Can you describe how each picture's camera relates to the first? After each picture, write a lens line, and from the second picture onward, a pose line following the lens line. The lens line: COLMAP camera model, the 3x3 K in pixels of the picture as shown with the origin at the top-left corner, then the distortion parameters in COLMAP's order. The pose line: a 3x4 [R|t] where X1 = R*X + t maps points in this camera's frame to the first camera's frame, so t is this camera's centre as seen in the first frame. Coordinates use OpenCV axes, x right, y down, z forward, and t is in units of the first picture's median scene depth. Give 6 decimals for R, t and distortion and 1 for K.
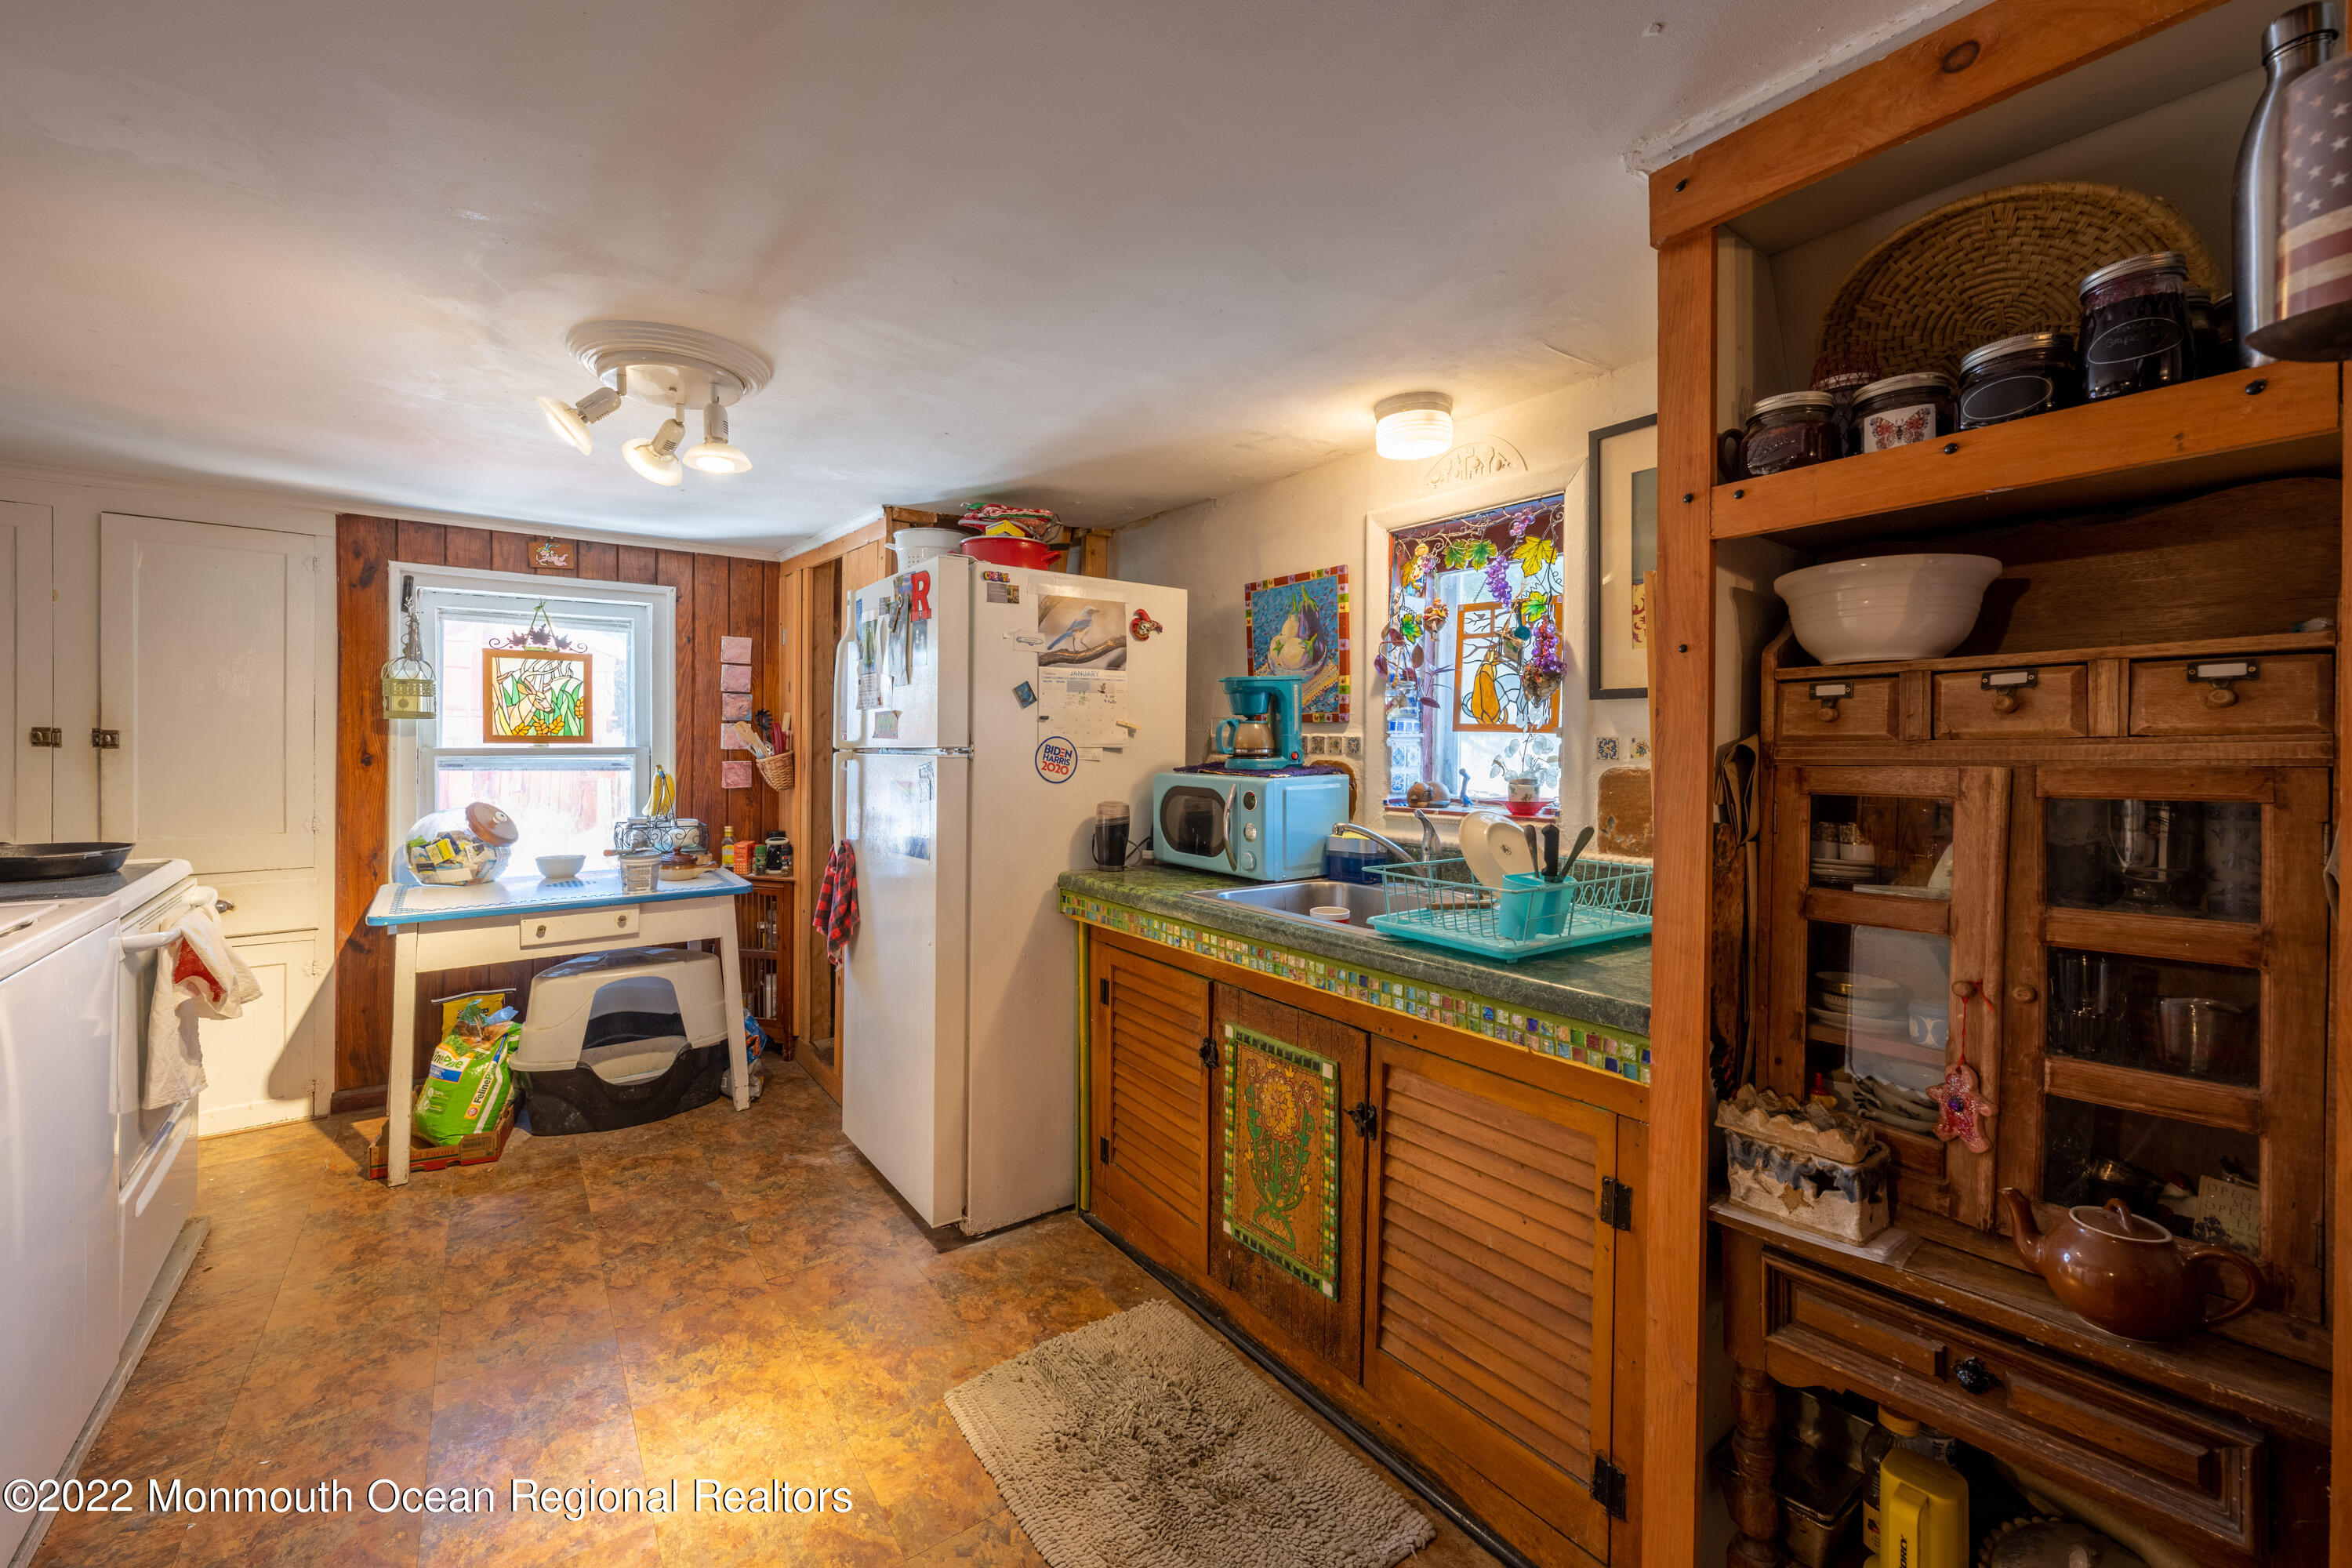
lens RADIAL K [[965.2, 0, 1161.9], [0, 965.2, 749.8], [0, 0, 1]] dist [-0.000073, -0.000246]
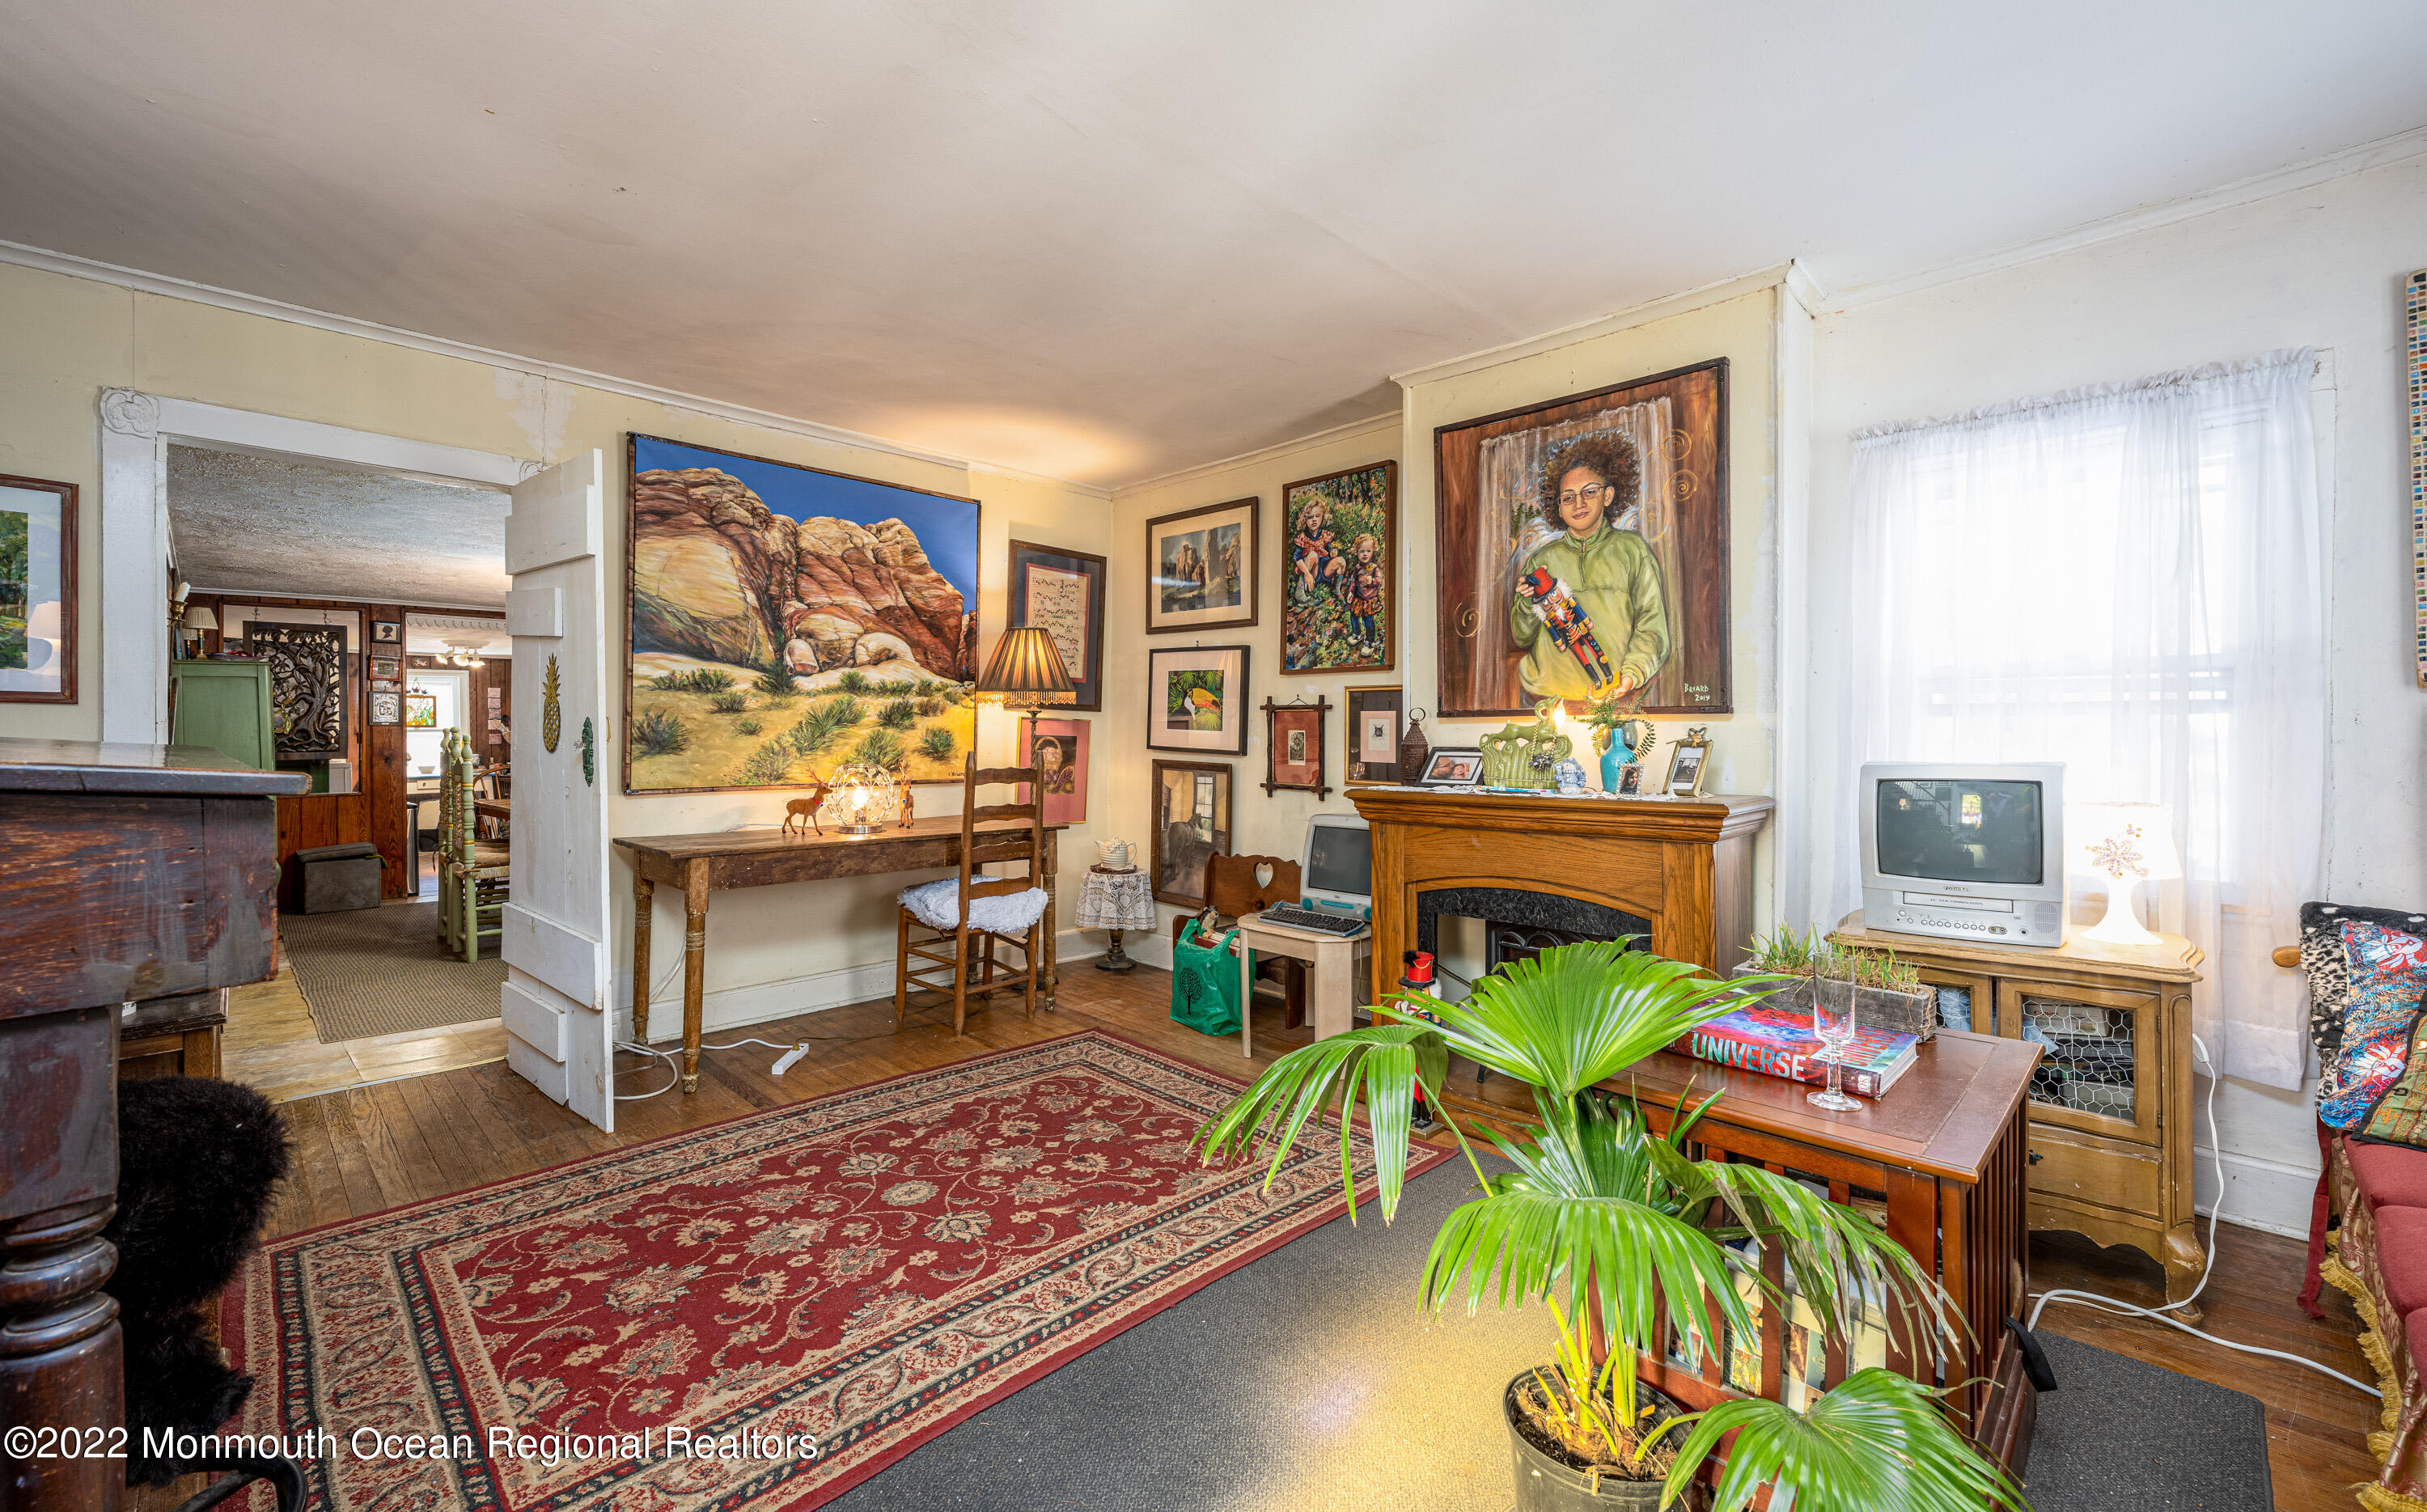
lens RADIAL K [[987.5, 0, 1204.1], [0, 987.5, 753.4], [0, 0, 1]] dist [-0.002507, 0.000412]
pose [[0.987495, -0.014014, 0.157025, 1.685326], [0.012187, 0.999846, 0.012591, 0.087540], [-0.157177, -0.010520, 0.987514, -3.172931]]
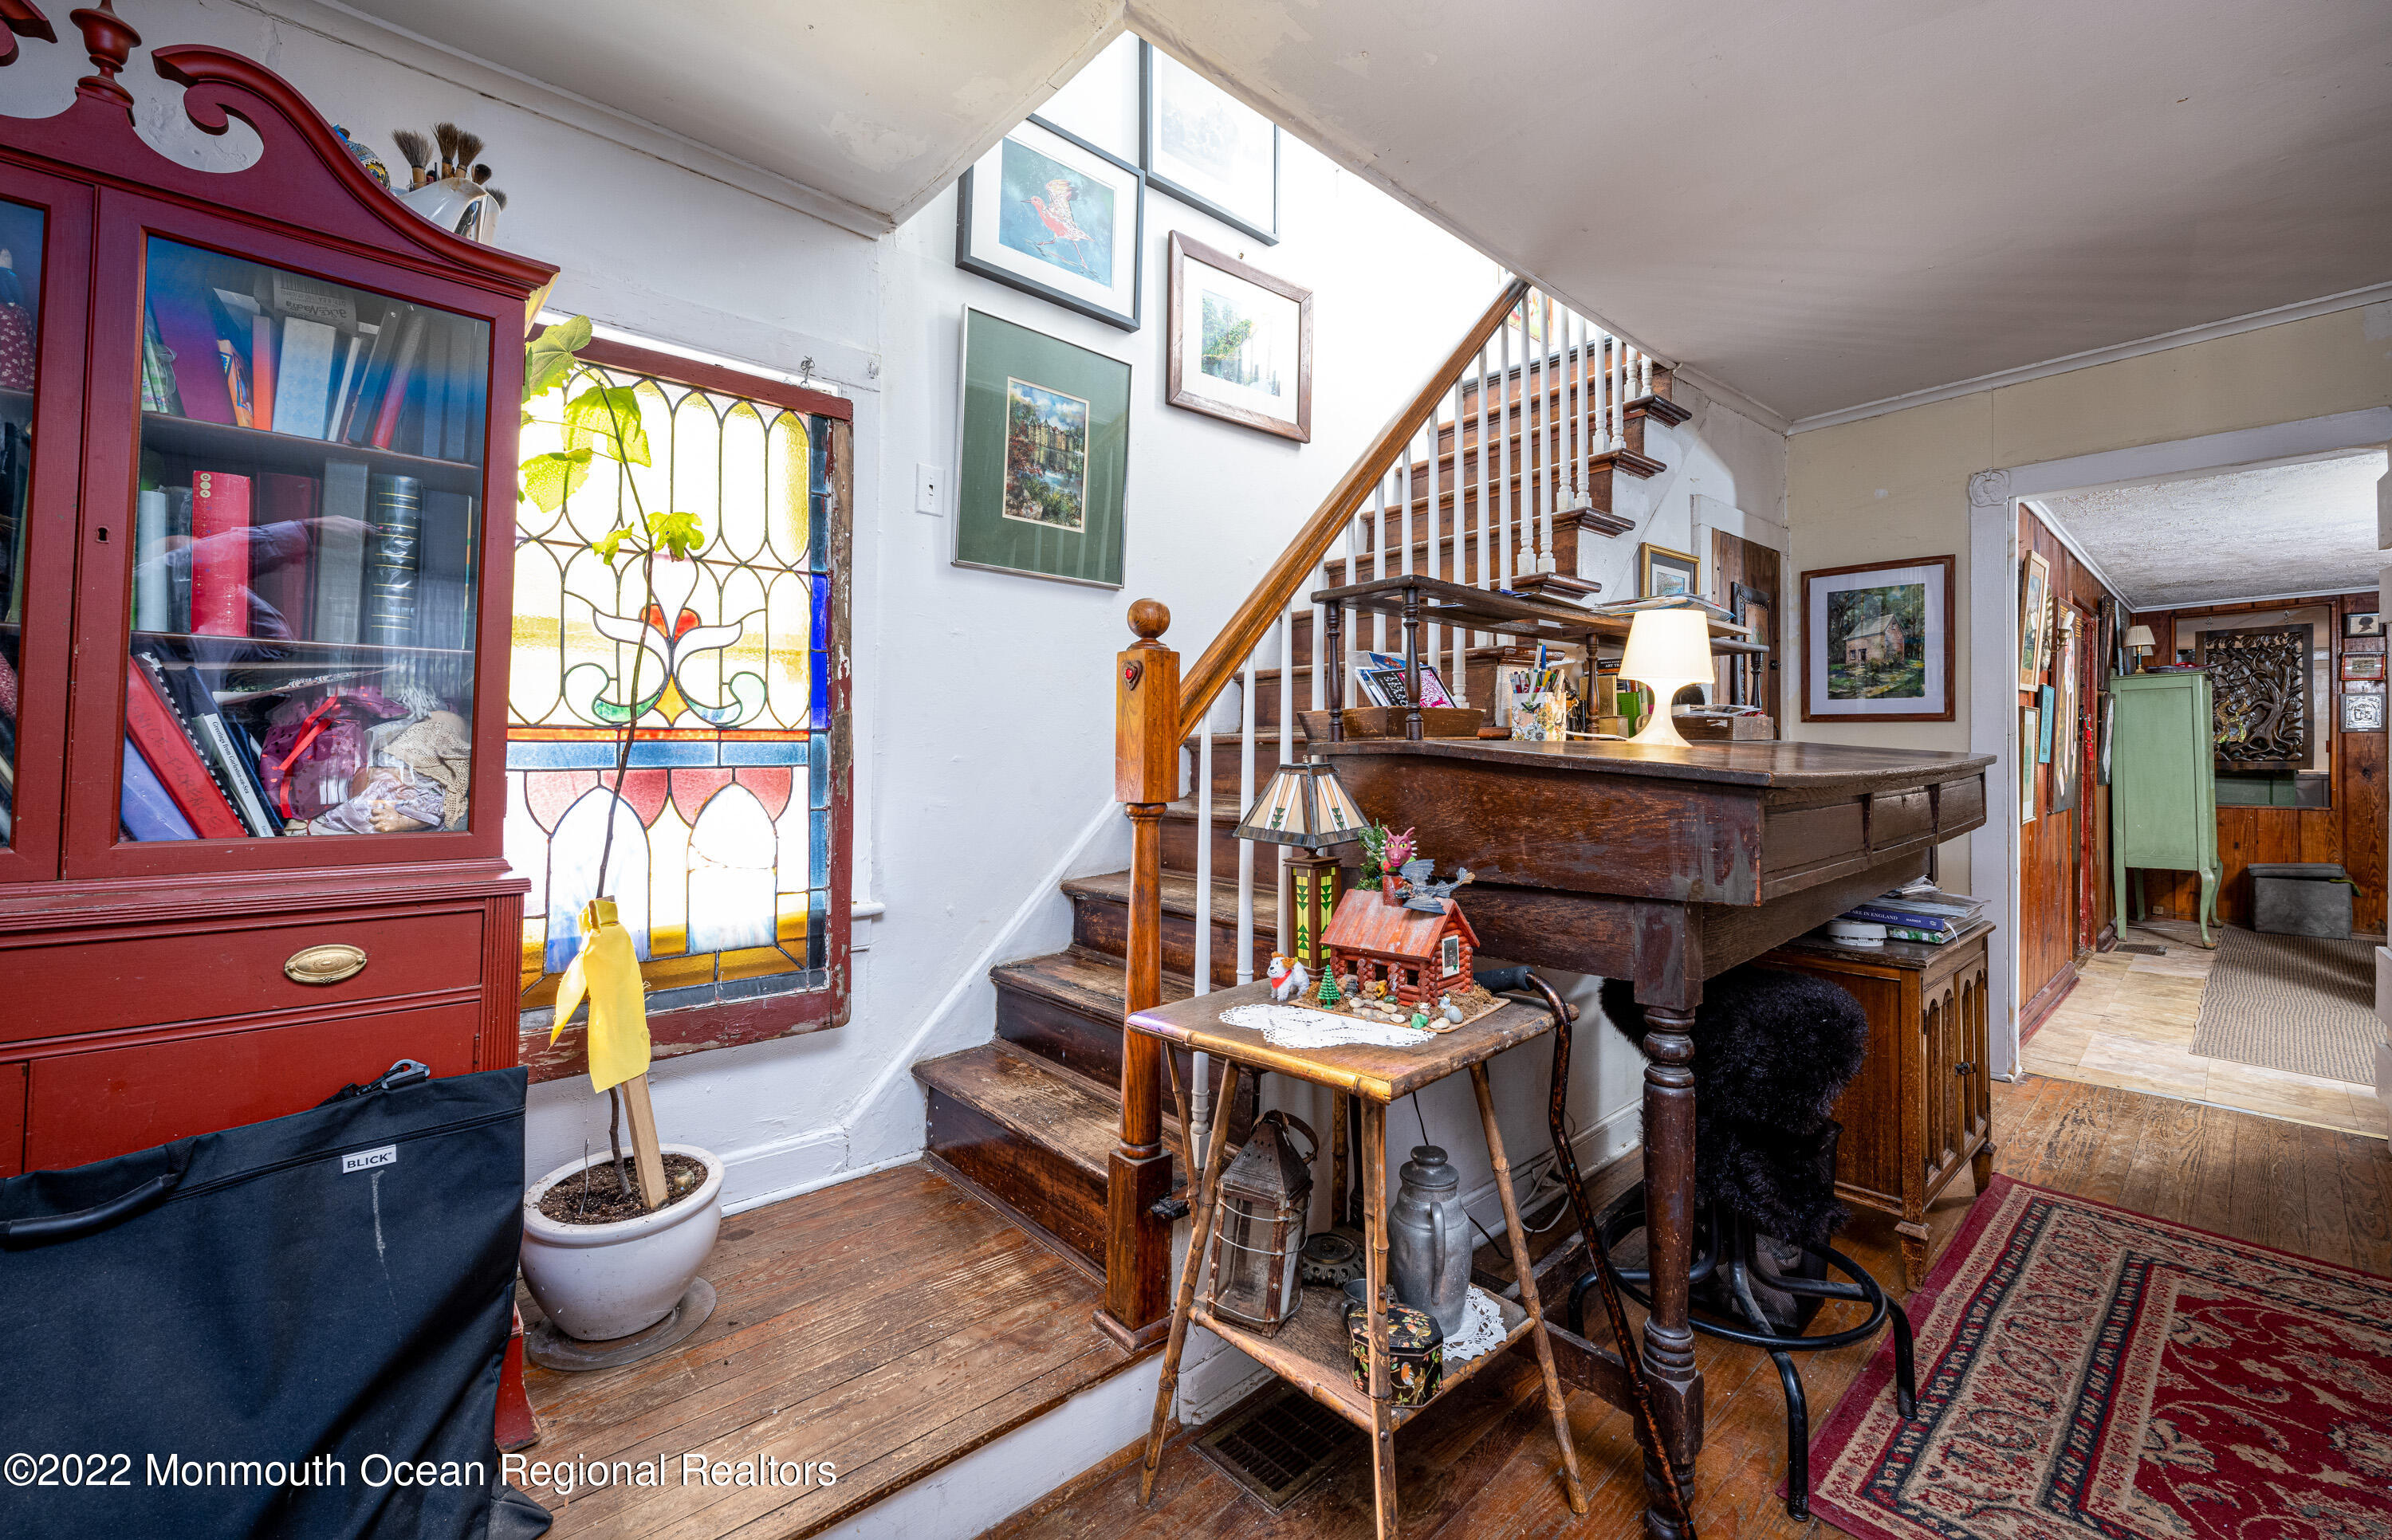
lens RADIAL K [[966.7, 0, 1201.6], [0, 966.7, 732.3], [0, 0, 1]] dist [-0.000692, 0.000204]
pose [[0.099612, -0.025239, -0.994706, 1.907340], [-0.004258, 0.999658, -0.025791, 0.088752], [0.995017, 0.006804, 0.099471, -3.126608]]
